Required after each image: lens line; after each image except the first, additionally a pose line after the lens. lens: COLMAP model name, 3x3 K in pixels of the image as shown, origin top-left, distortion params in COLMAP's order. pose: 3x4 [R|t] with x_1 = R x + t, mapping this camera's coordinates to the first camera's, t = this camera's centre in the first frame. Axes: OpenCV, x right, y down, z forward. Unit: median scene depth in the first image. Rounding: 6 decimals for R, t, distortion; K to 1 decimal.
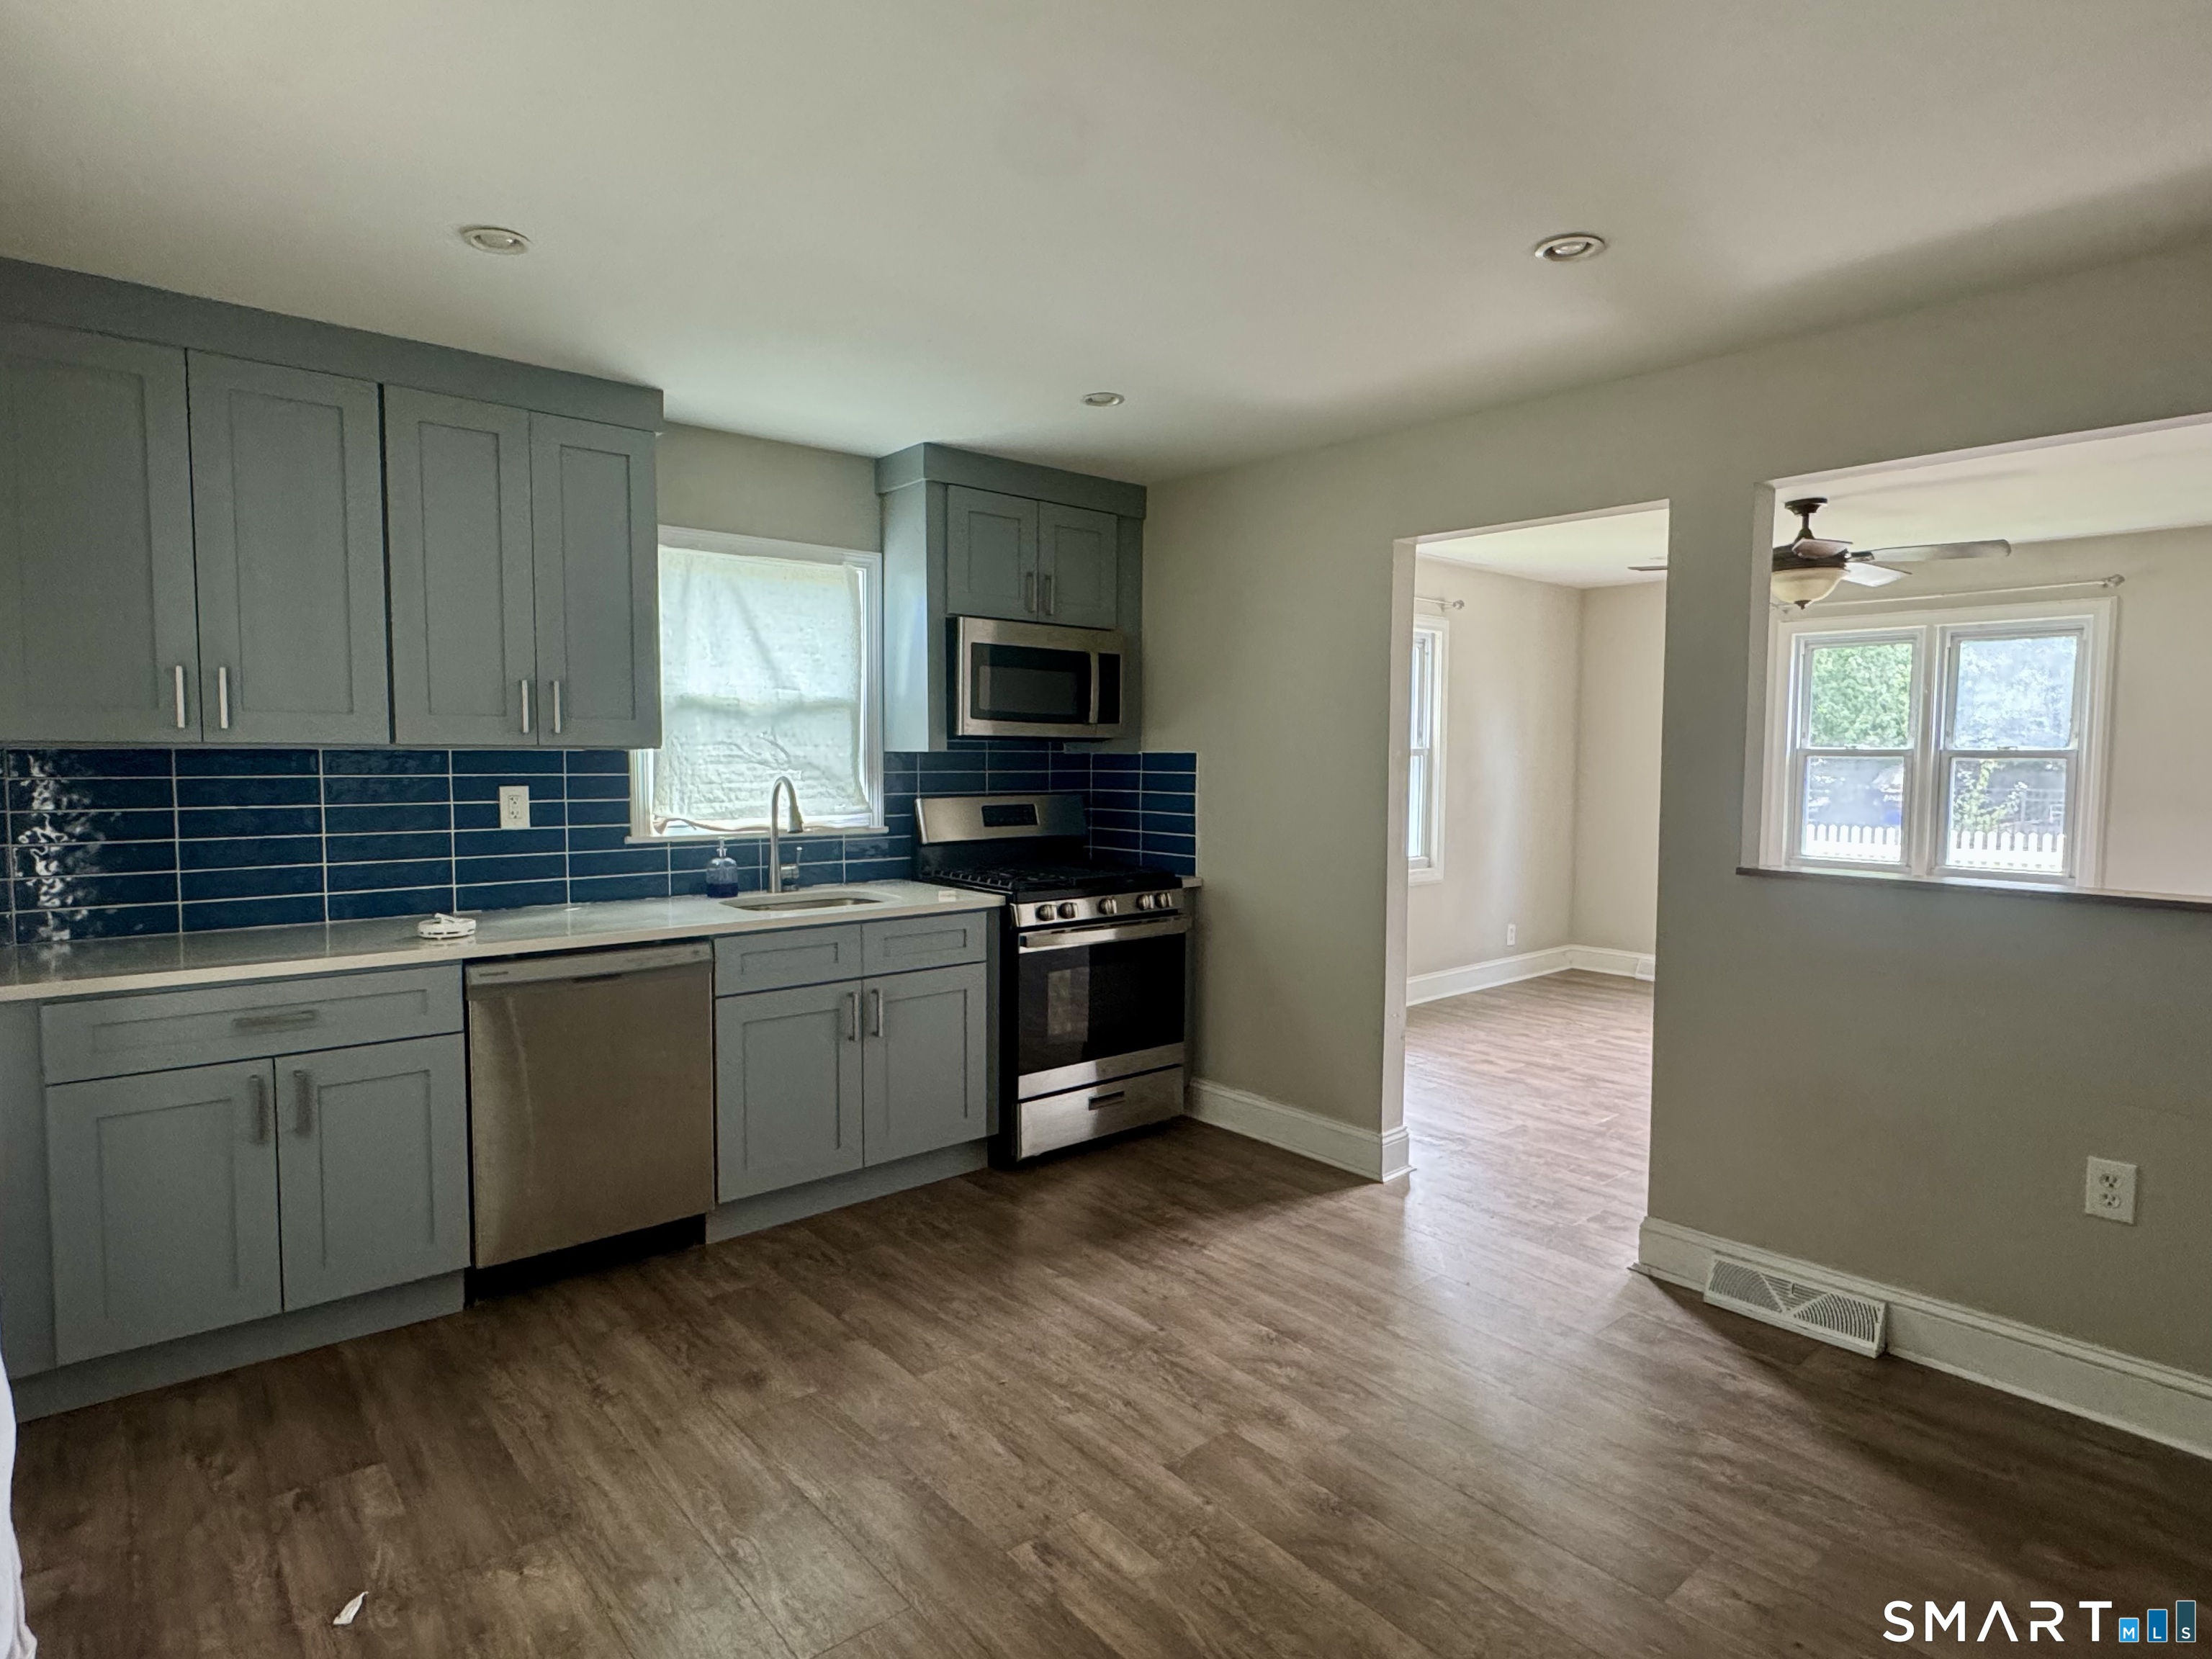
lens RADIAL K [[1191.5, 0, 1101.0], [0, 1191.5, 836.3], [0, 0, 1]] dist [-0.001338, 0.000108]
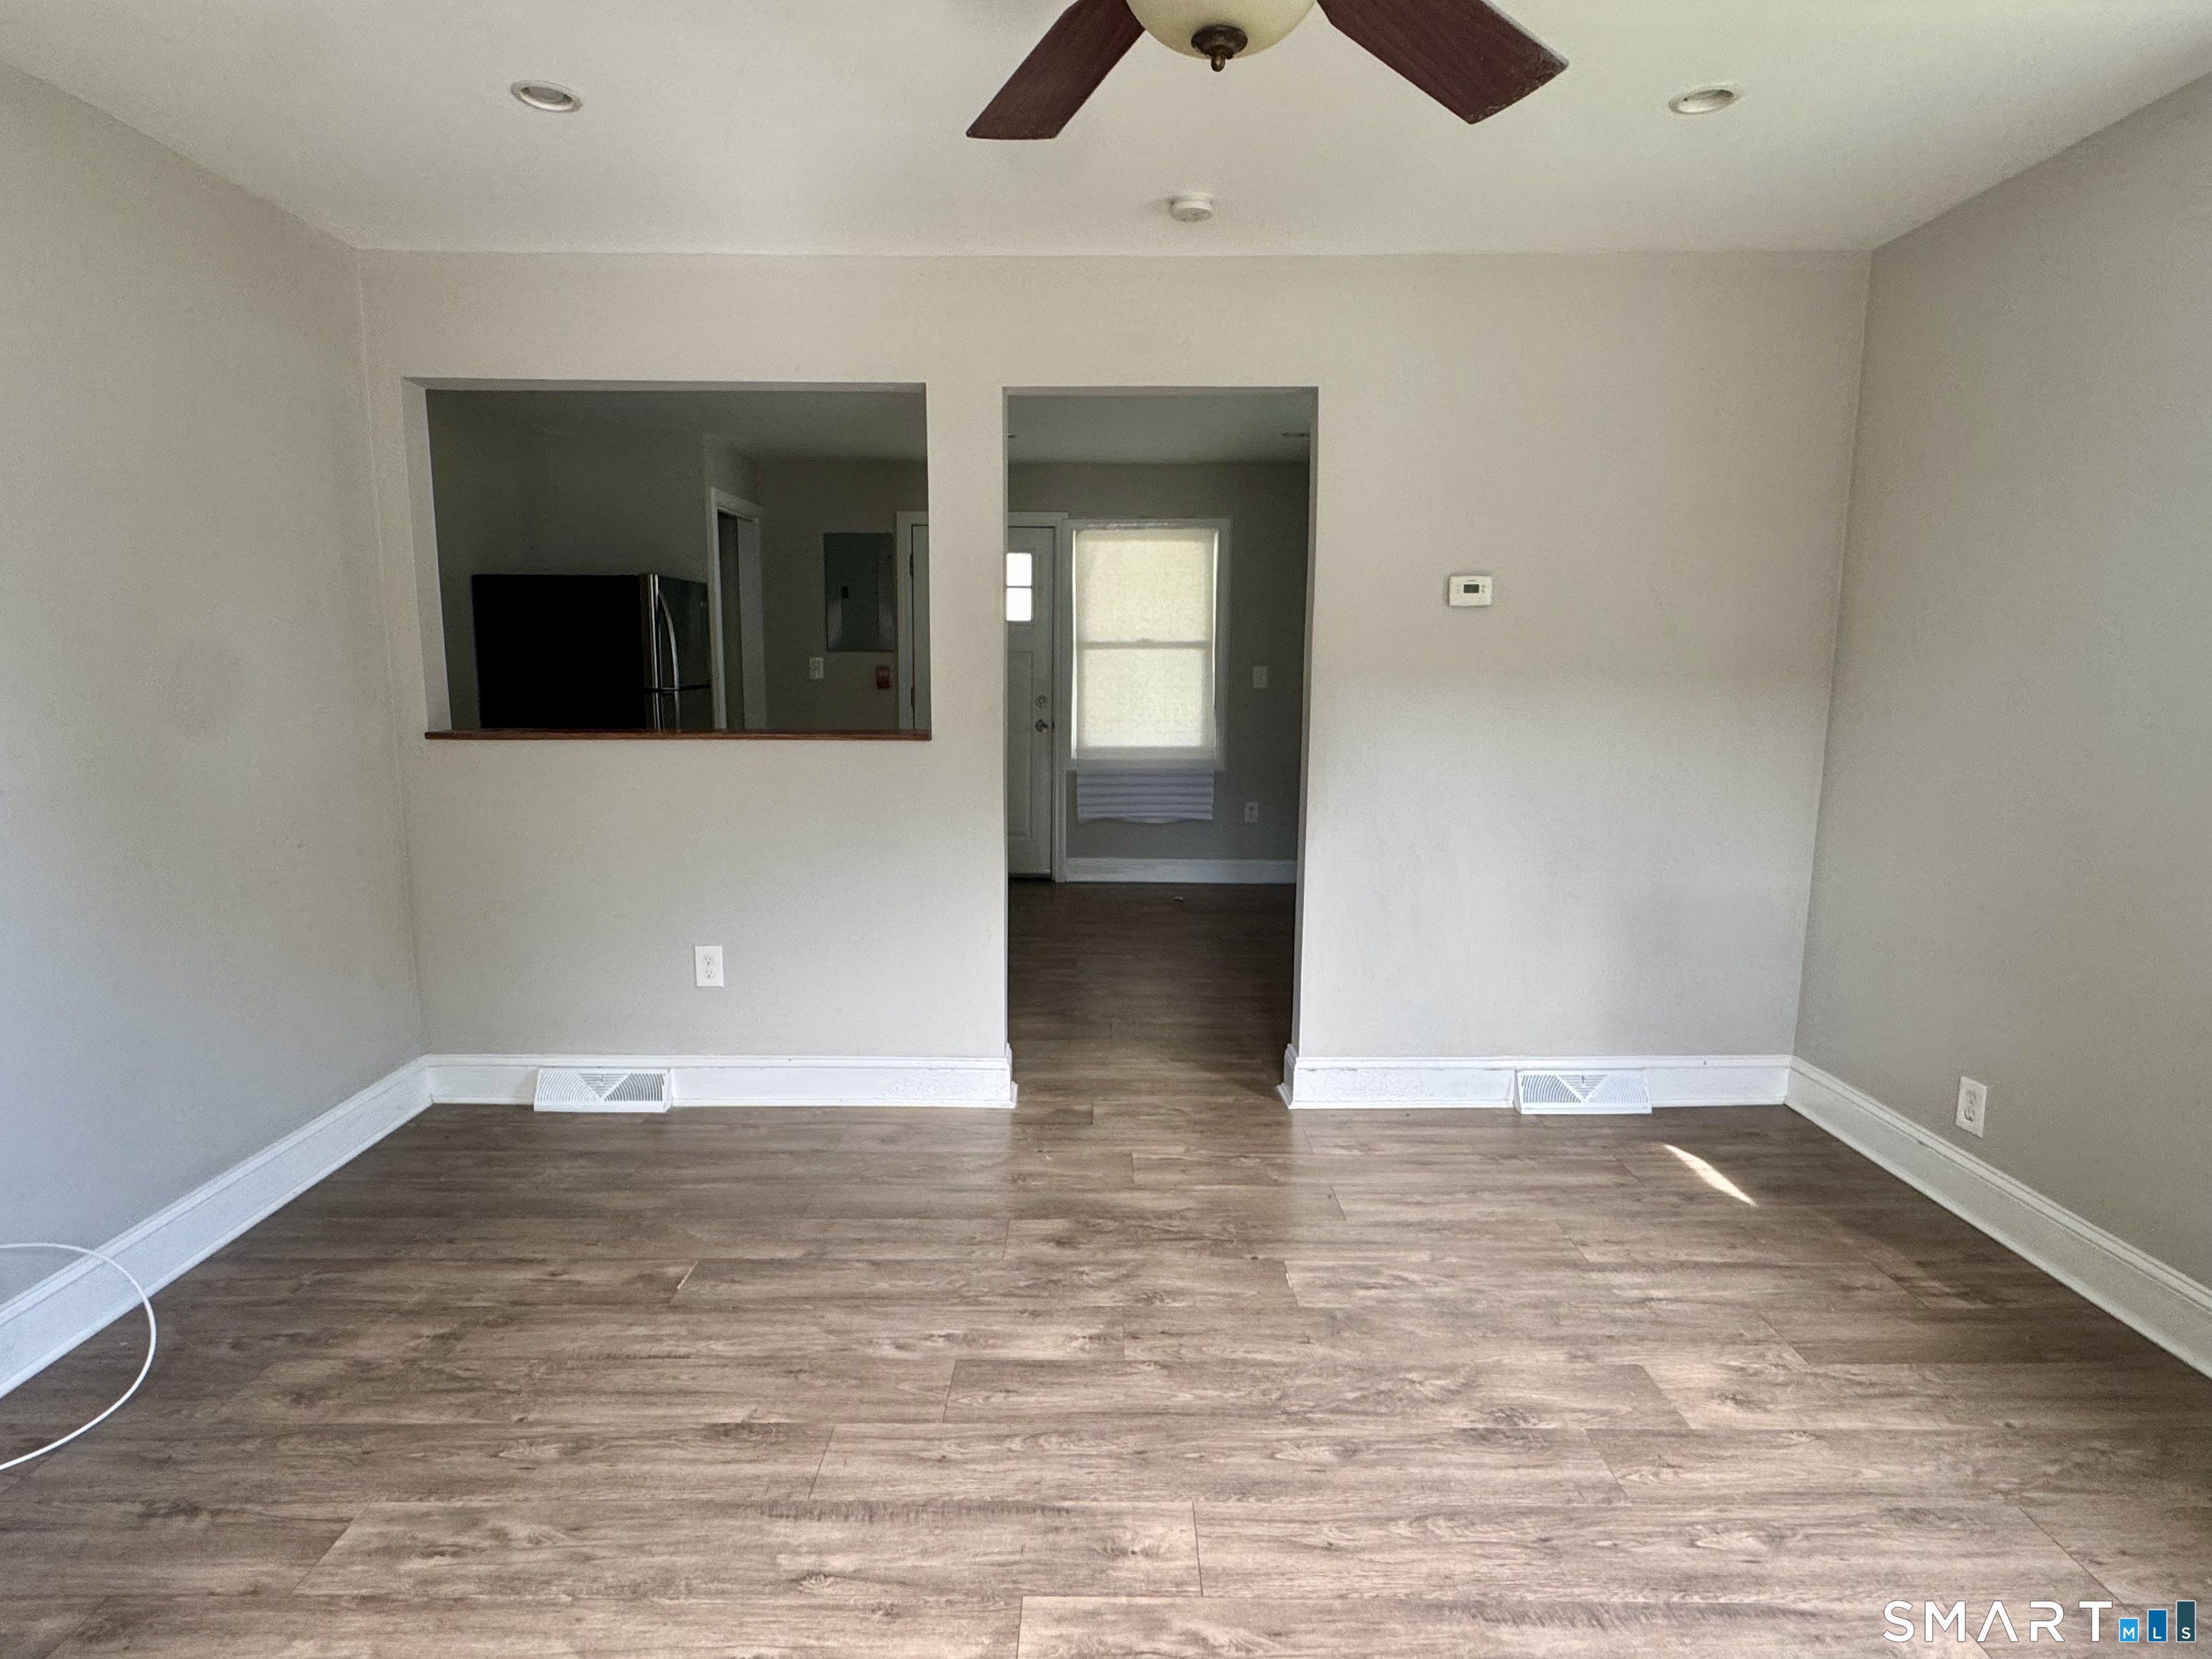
lens RADIAL K [[1191.5, 0, 1101.0], [0, 1191.5, 836.3], [0, 0, 1]] dist [-0.001338, 0.000108]
pose [[-0.642765, 0.108760, -0.758303, 1.370657], [-0.059729, 0.979742, 0.191149, -0.112544], [0.763731, 0.168157, -0.623248, 1.927084]]
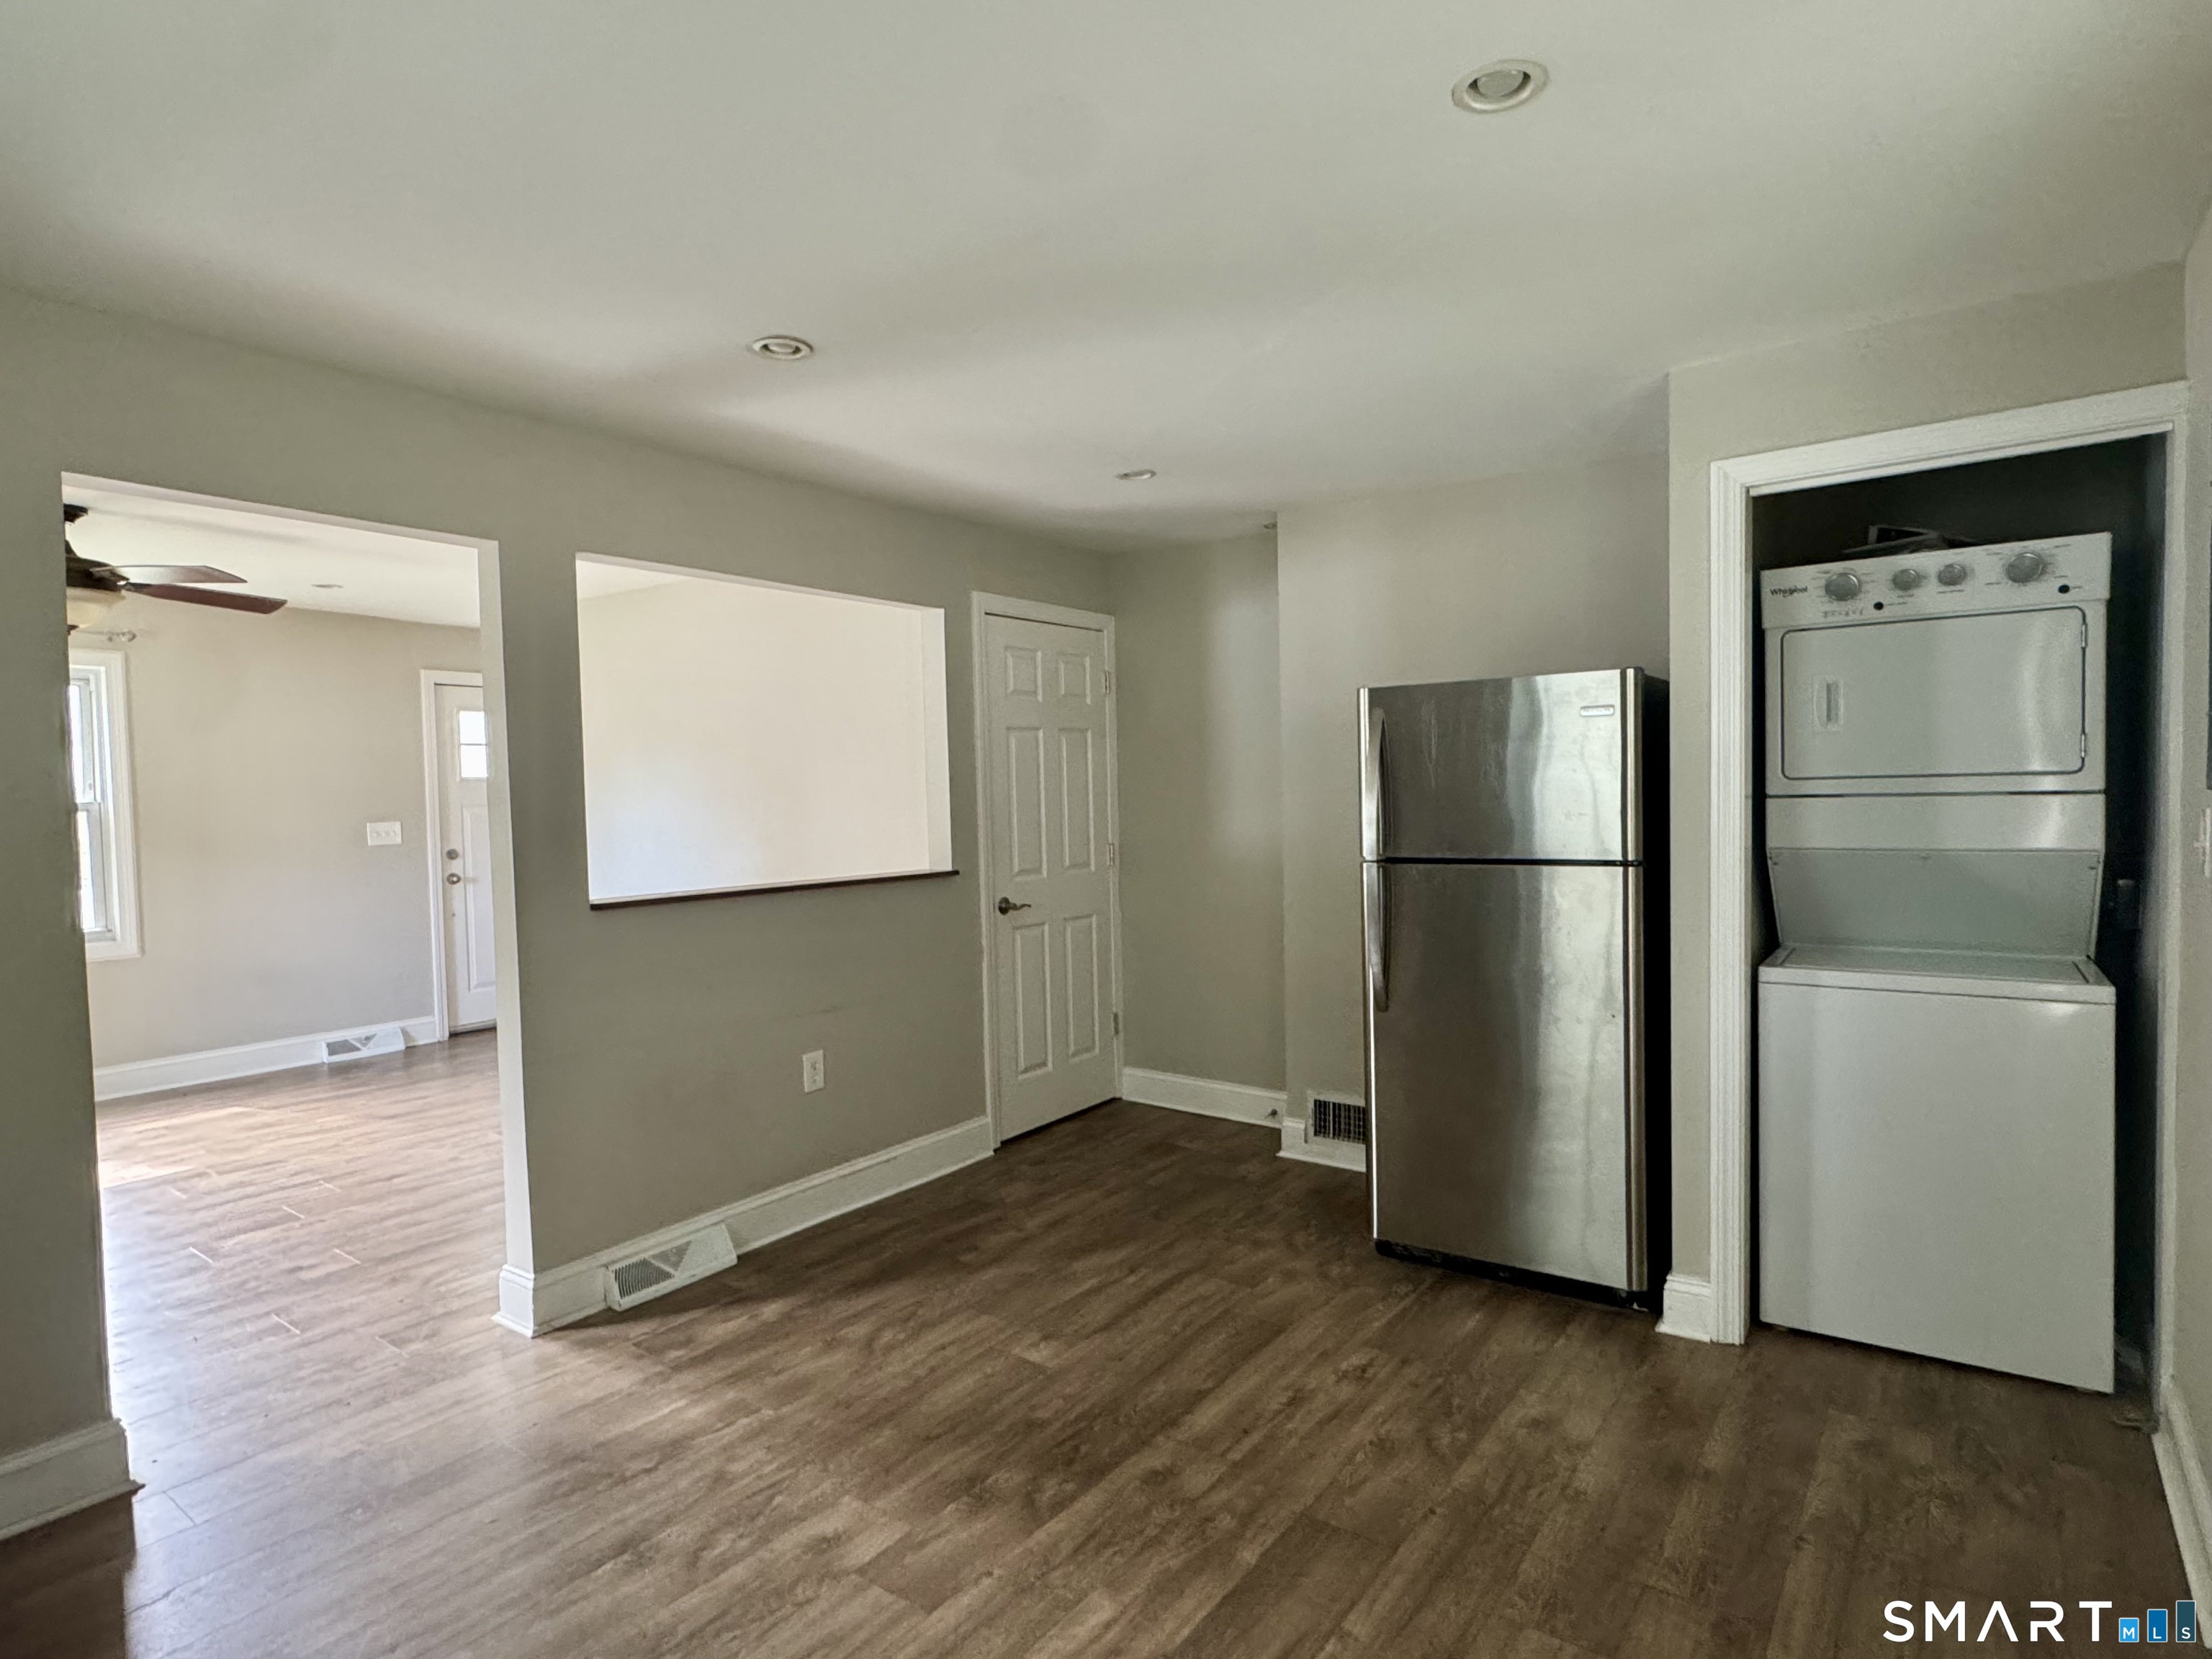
lens RADIAL K [[1191.5, 0, 1101.0], [0, 1191.5, 836.3], [0, 0, 1]] dist [-0.001338, 0.000108]
pose [[-0.232146, -0.037183, 0.971970, -0.636166], [0.087886, 0.994380, 0.059031, -0.059297], [-0.968702, 0.099127, -0.227573, 0.813458]]
